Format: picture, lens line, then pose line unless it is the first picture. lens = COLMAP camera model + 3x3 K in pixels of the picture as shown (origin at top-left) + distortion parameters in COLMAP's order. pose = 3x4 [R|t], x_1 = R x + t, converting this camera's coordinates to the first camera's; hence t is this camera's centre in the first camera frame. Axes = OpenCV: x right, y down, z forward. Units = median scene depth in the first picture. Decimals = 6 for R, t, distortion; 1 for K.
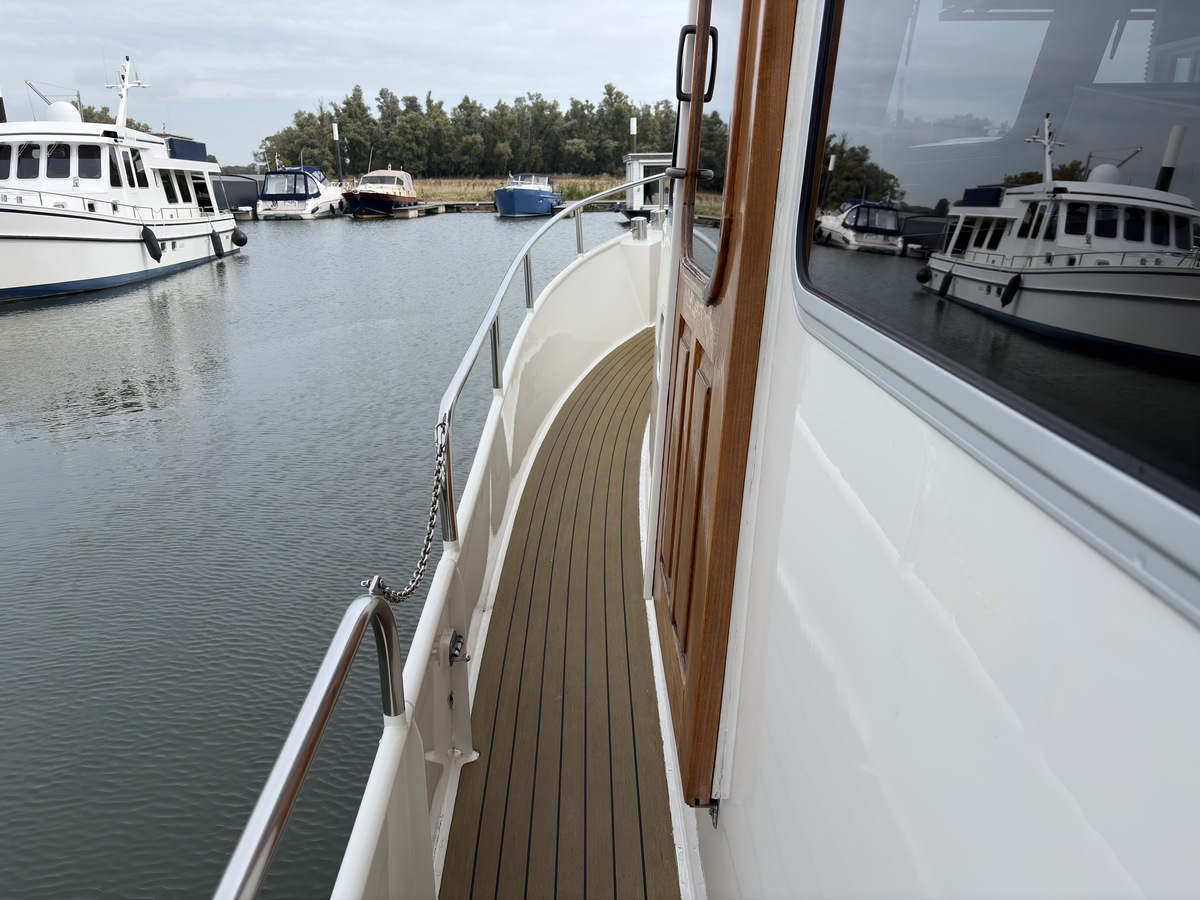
lens RADIAL K [[922.5, 0, 600.0], [0, 922.5, 450.0], [0, 0, 1]] dist [-0.002740, -0.004049]
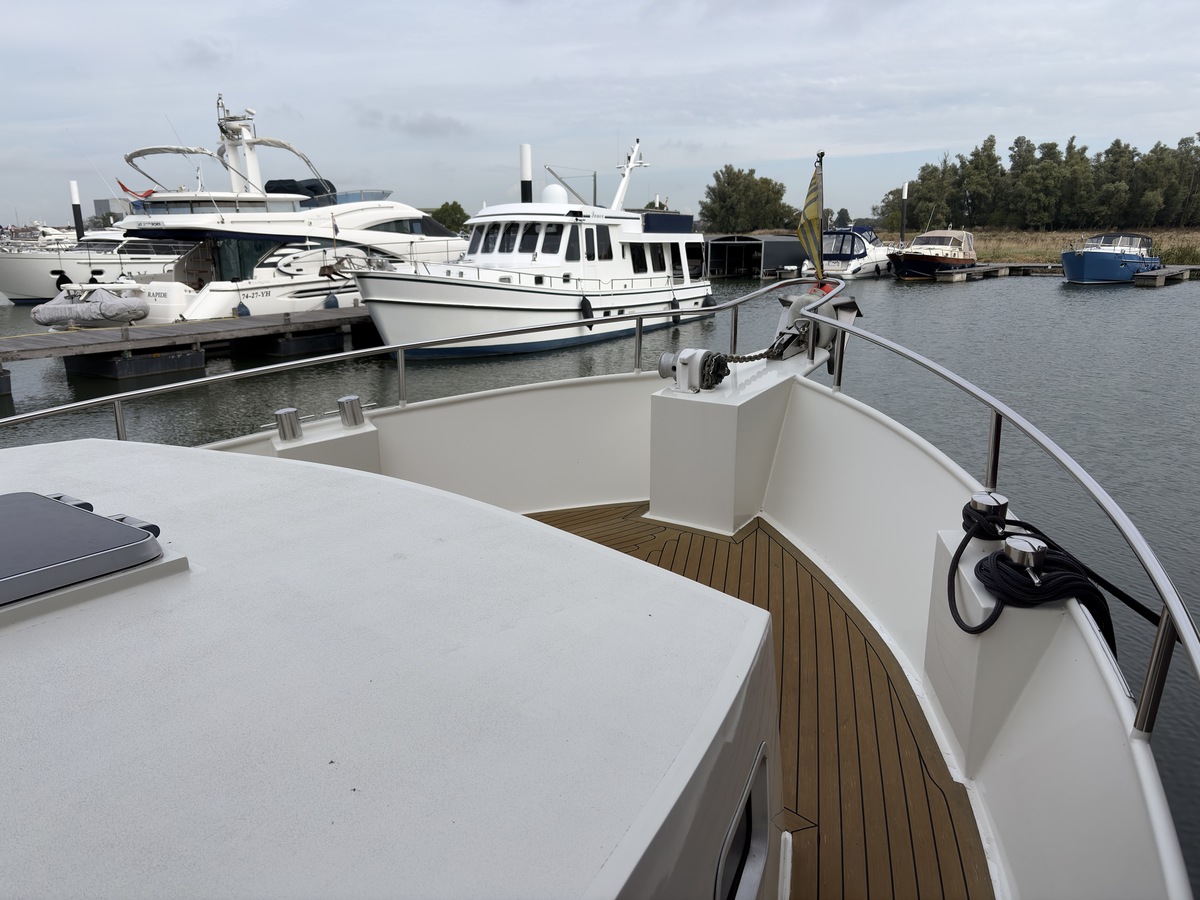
lens RADIAL K [[884.5, 0, 553.2], [0, 884.5, 478.7], [0, 0, 1]] dist [-0.008842, -0.005961]
pose [[0.767722, 0.168517, -0.618227, 0.057637], [-0.174974, 0.983265, 0.050736, -0.025916], [0.616431, 0.069223, 0.784361, 0.055298]]
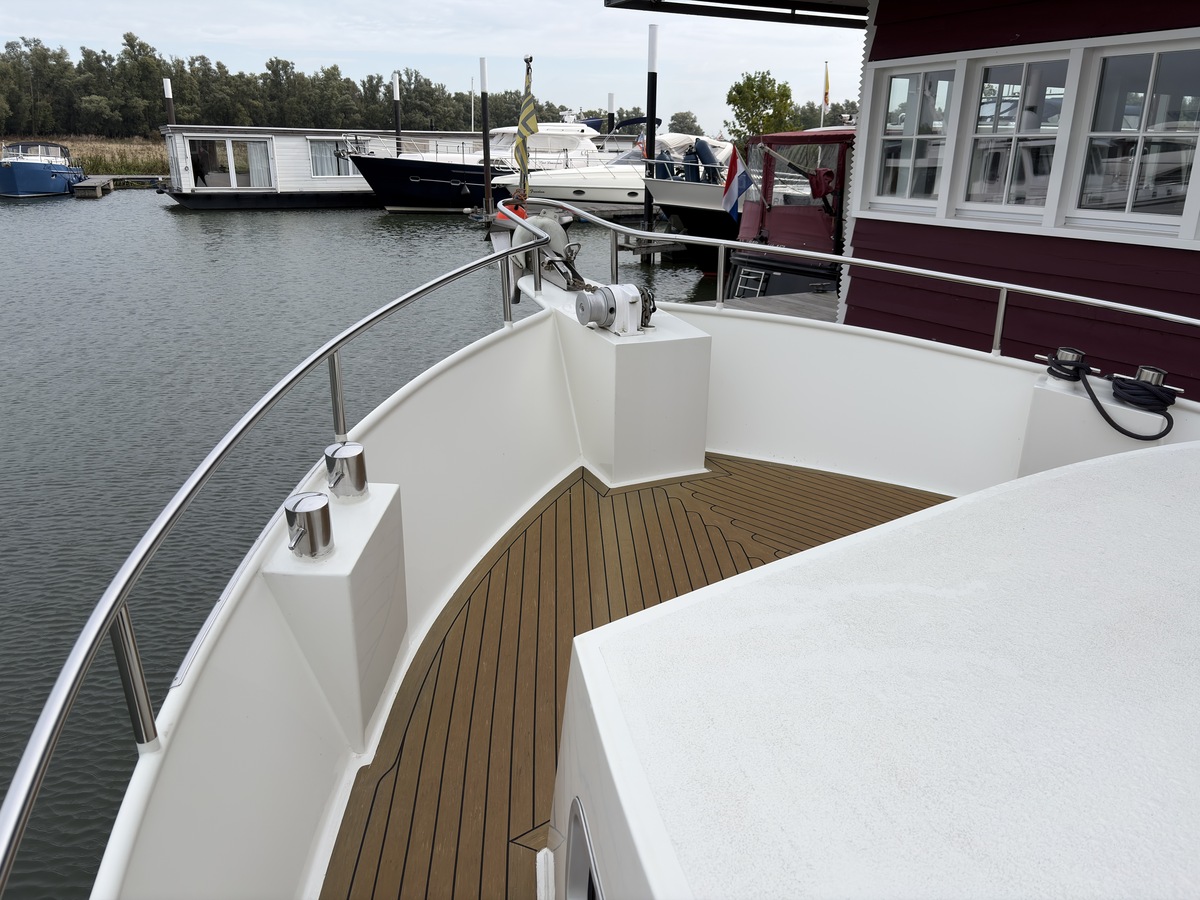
lens RADIAL K [[904.2, 0, 600.0], [0, 904.2, 450.0], [0, 0, 1]] dist [0.063024, -0.068256]
pose [[0.899787, -0.115531, 0.420756, 0.000452], [0.100985, 0.993267, 0.056775, -0.026616], [-0.424483, -0.008595, 0.905395, 0.059398]]
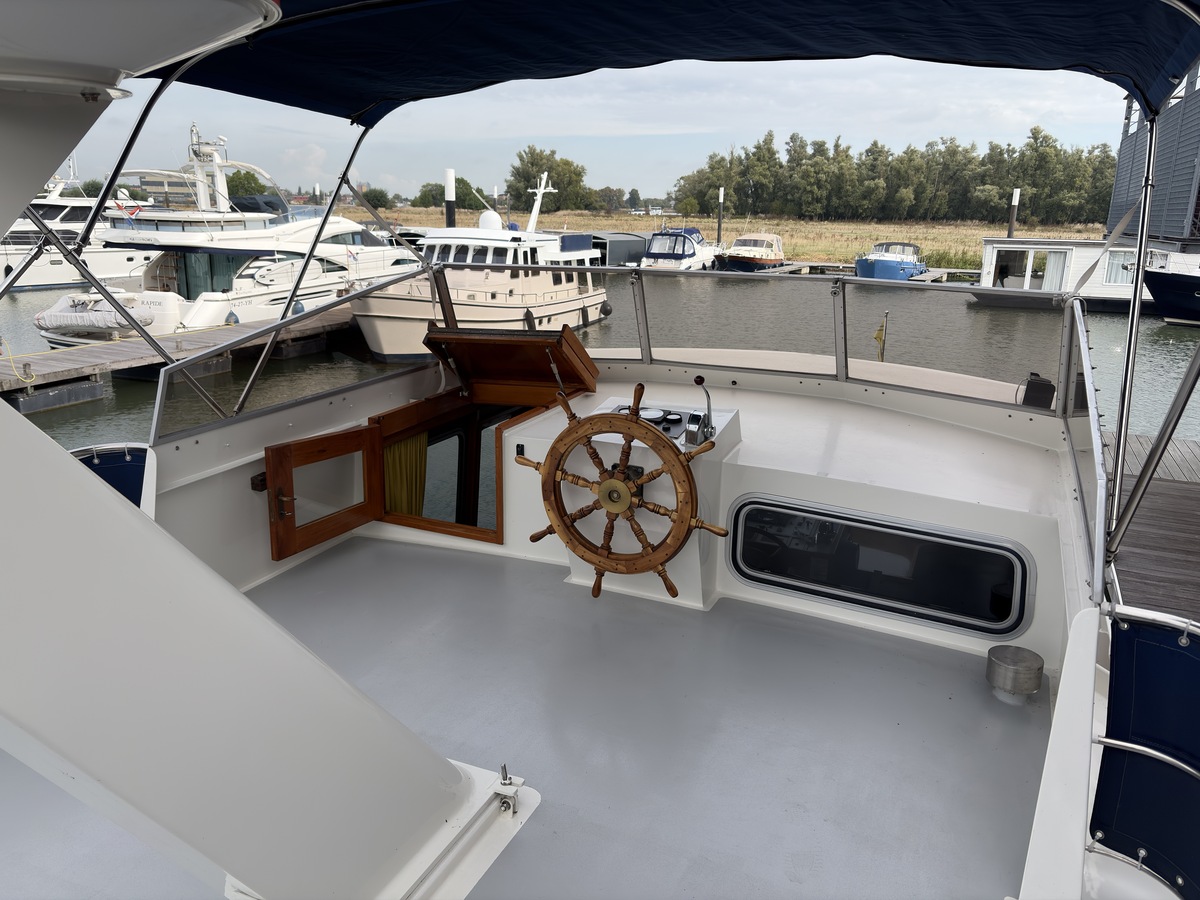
lens RADIAL K [[907.1, 0, 561.2], [0, 907.1, 448.5], [0, 0, 1]] dist [0.003003, -0.000903]
pose [[0.894842, 0.139618, -0.423987, 0.049014], [-0.152087, 0.988357, 0.004476, -0.018168], [0.419675, 0.060478, 0.905657, -0.059278]]
